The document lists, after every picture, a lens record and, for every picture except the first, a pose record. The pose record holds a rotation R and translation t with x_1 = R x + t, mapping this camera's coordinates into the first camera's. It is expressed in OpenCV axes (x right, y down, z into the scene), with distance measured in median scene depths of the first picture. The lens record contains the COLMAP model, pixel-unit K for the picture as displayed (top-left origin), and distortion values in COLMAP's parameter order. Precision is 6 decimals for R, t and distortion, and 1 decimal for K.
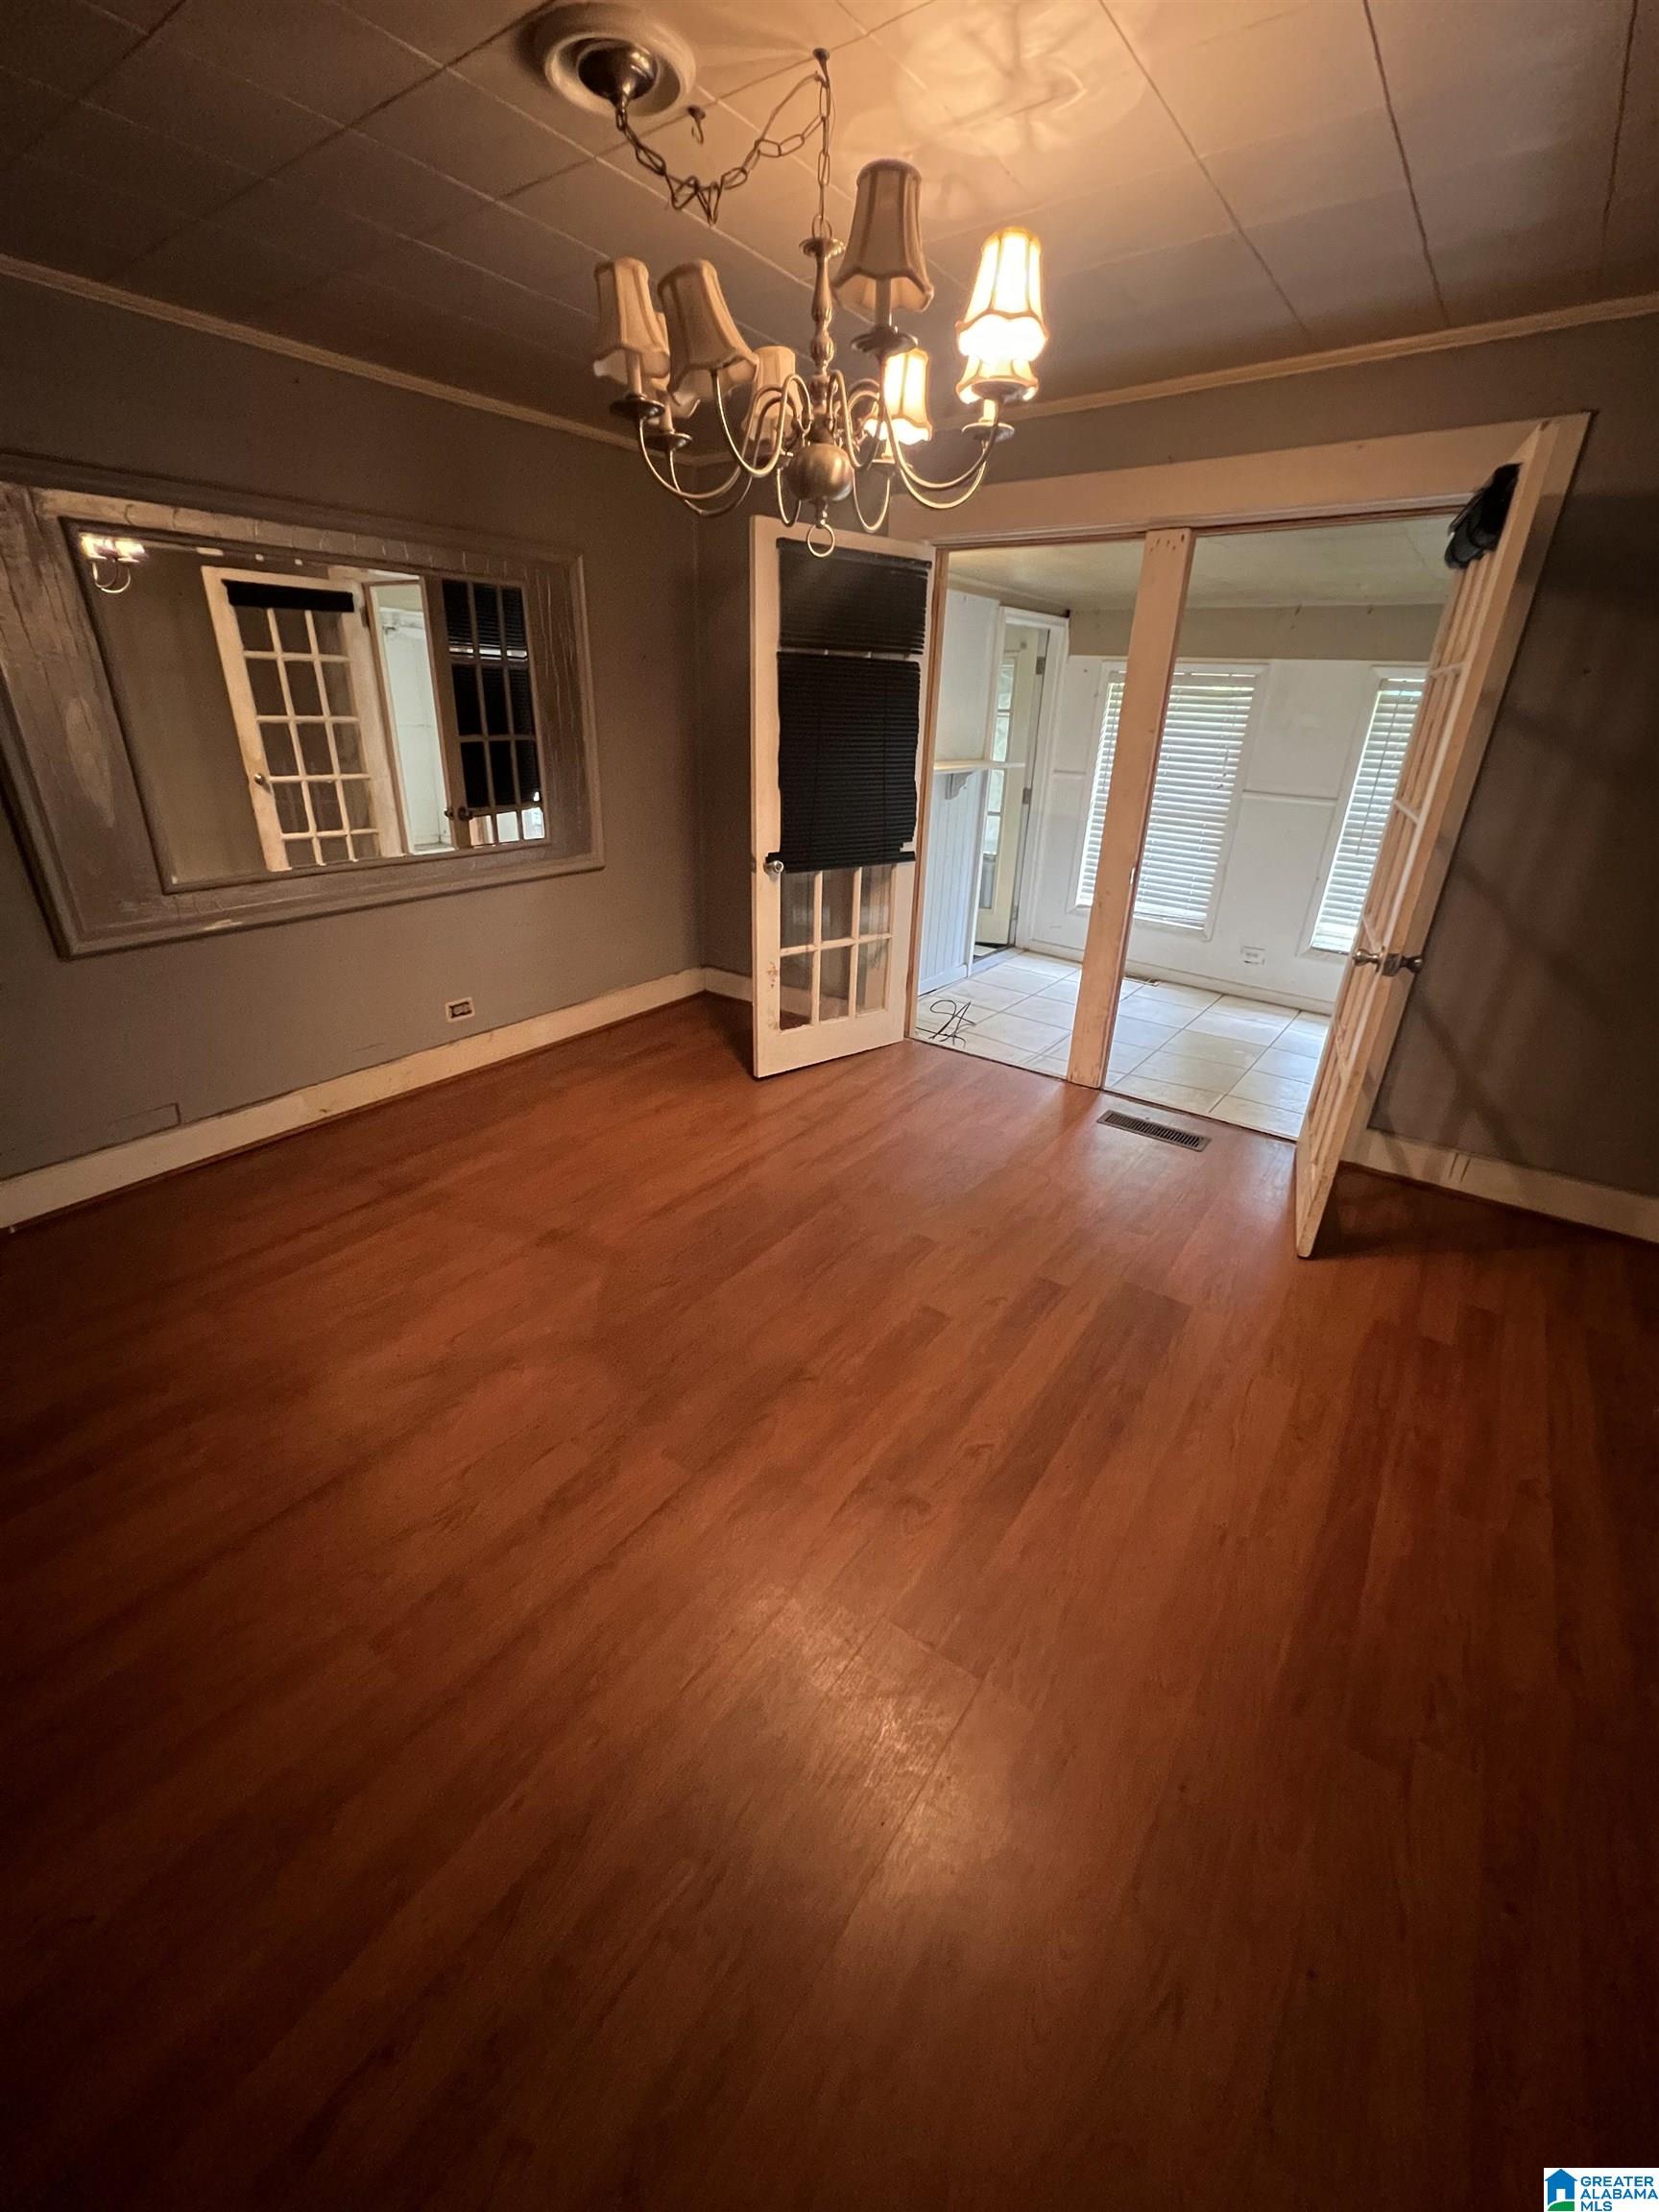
lens RADIAL K [[890.6, 0, 829.3], [0, 890.6, 1105.4], [0, 0, 1]] dist [0.000008, -0.000438]
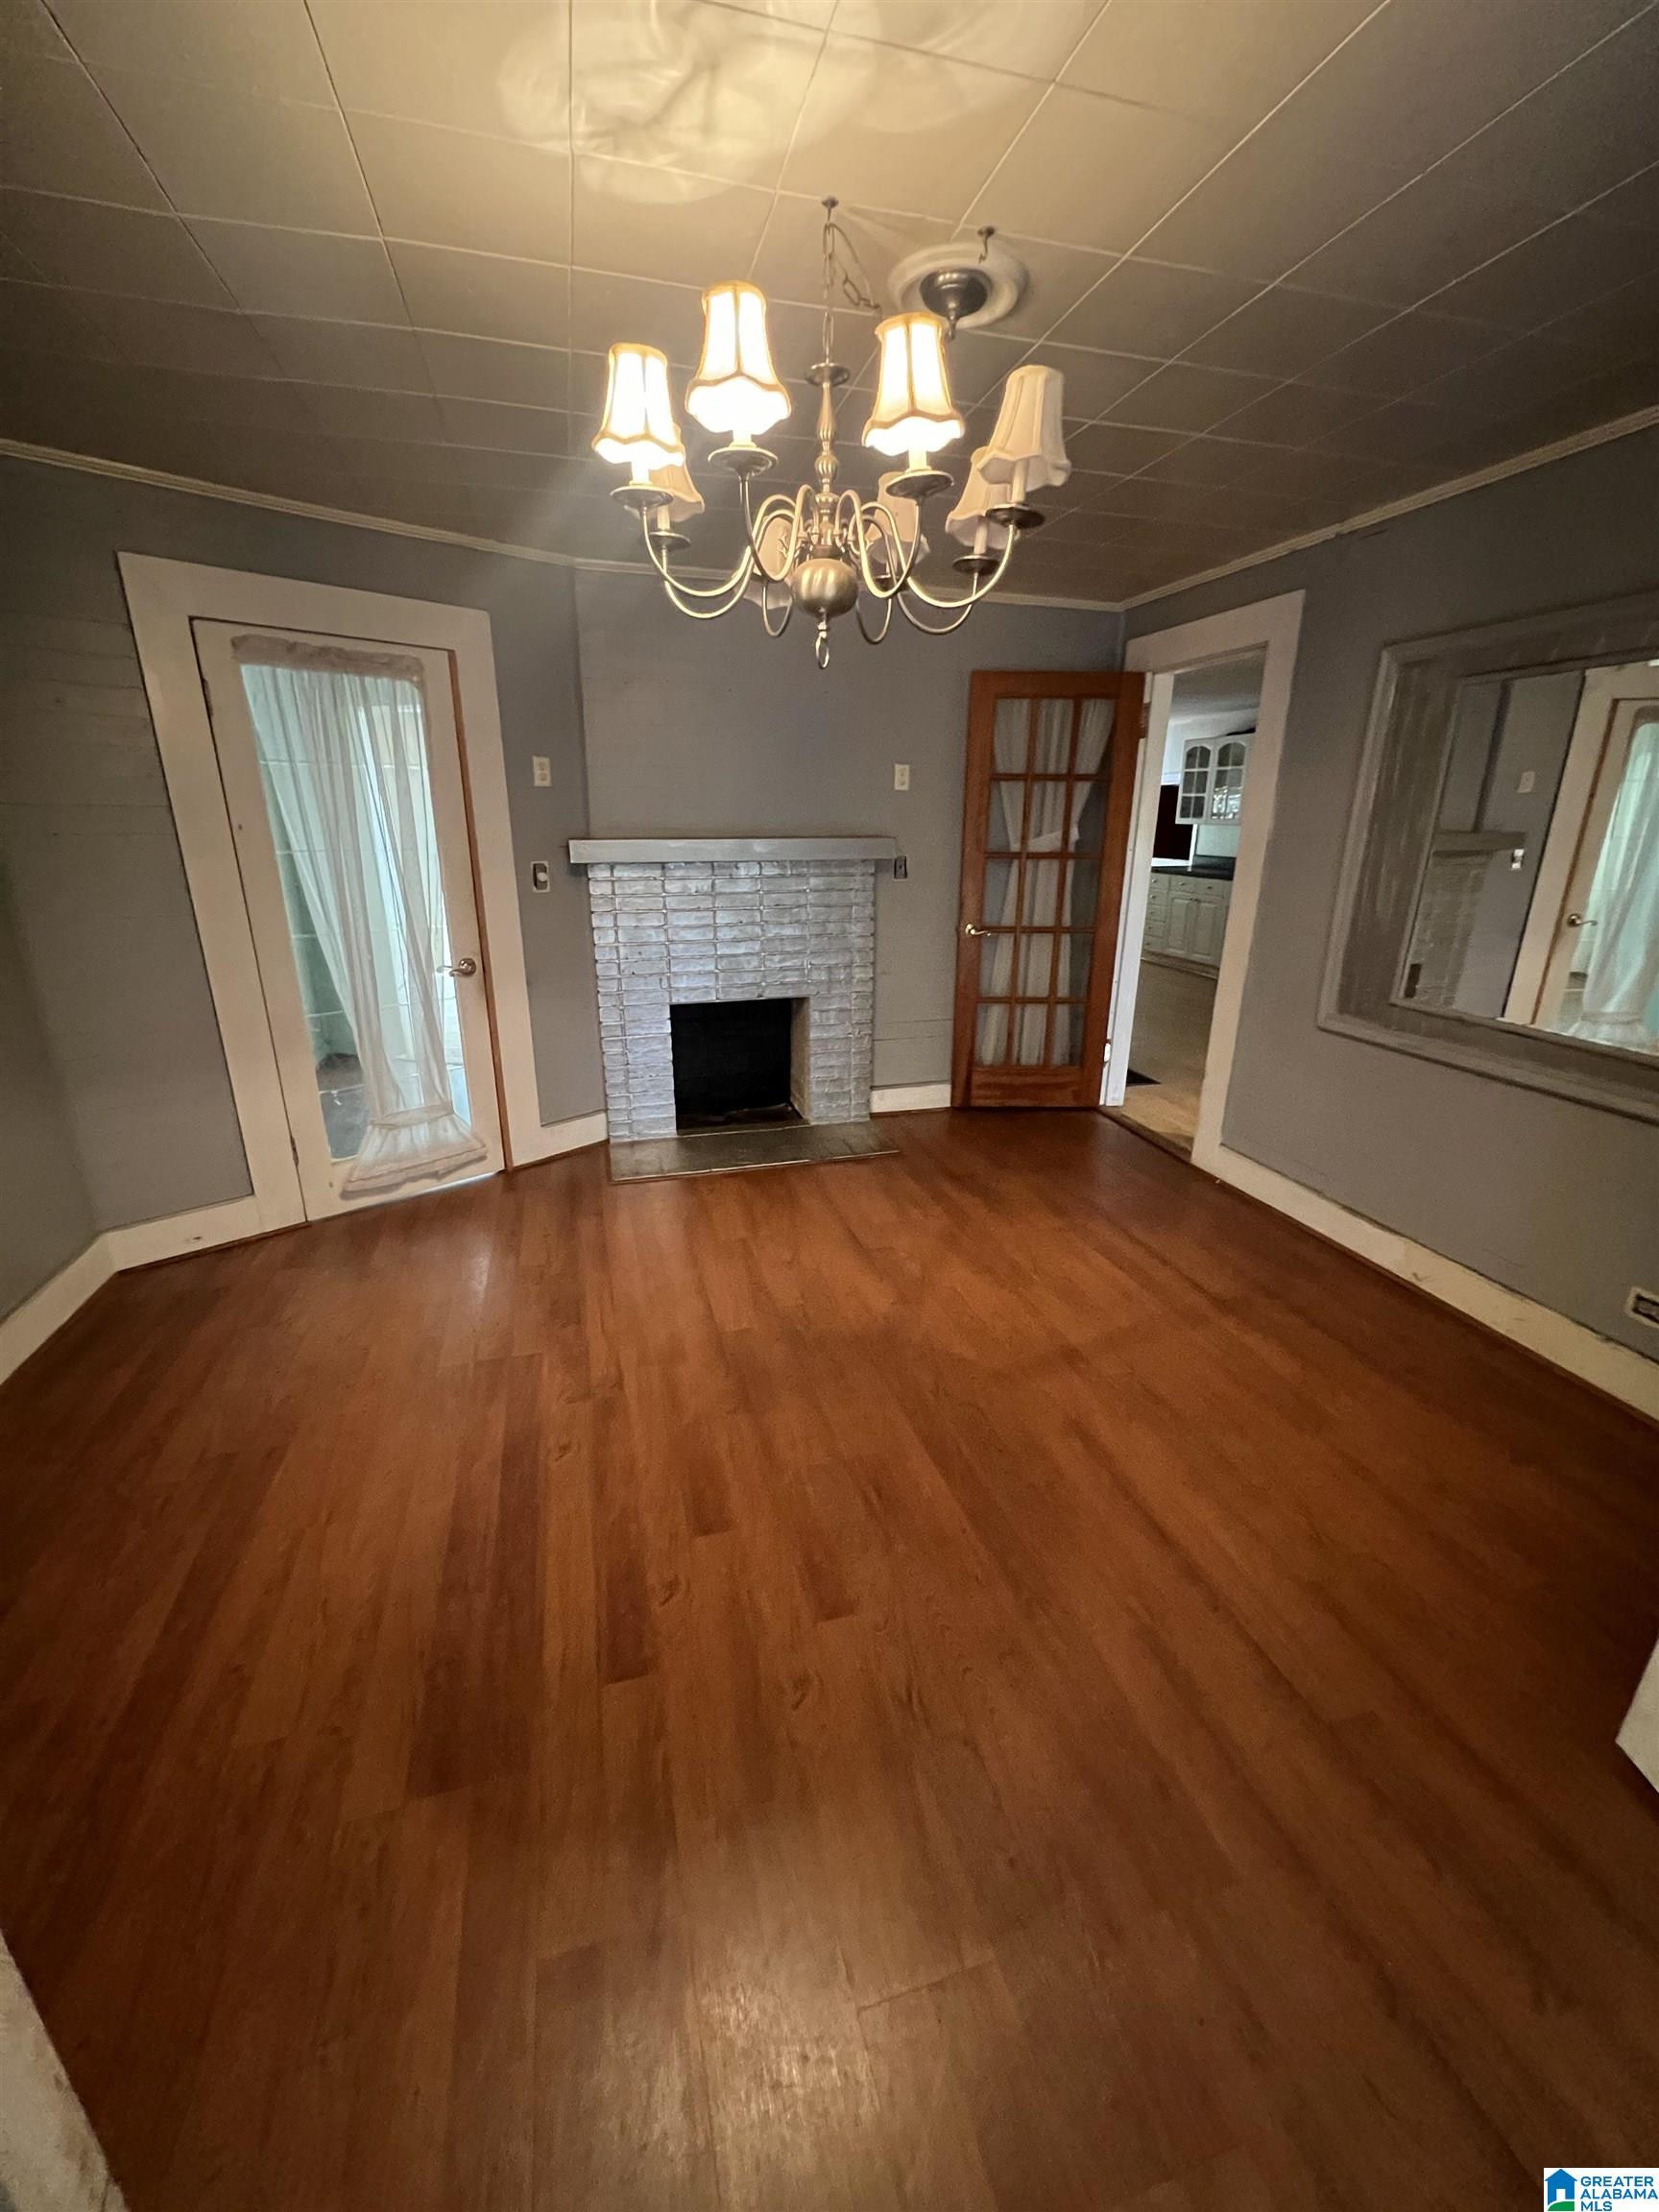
lens RADIAL K [[890.6, 0, 832.4], [0, 890.6, 1104.4], [0, 0, 1]] dist [0.000008, -0.000438]
pose [[-0.614678, 0.220458, -0.757343, 0.700889], [-0.348577, 0.785383, 0.511534, -0.632527], [0.707577, 0.578421, -0.405911, 1.425524]]
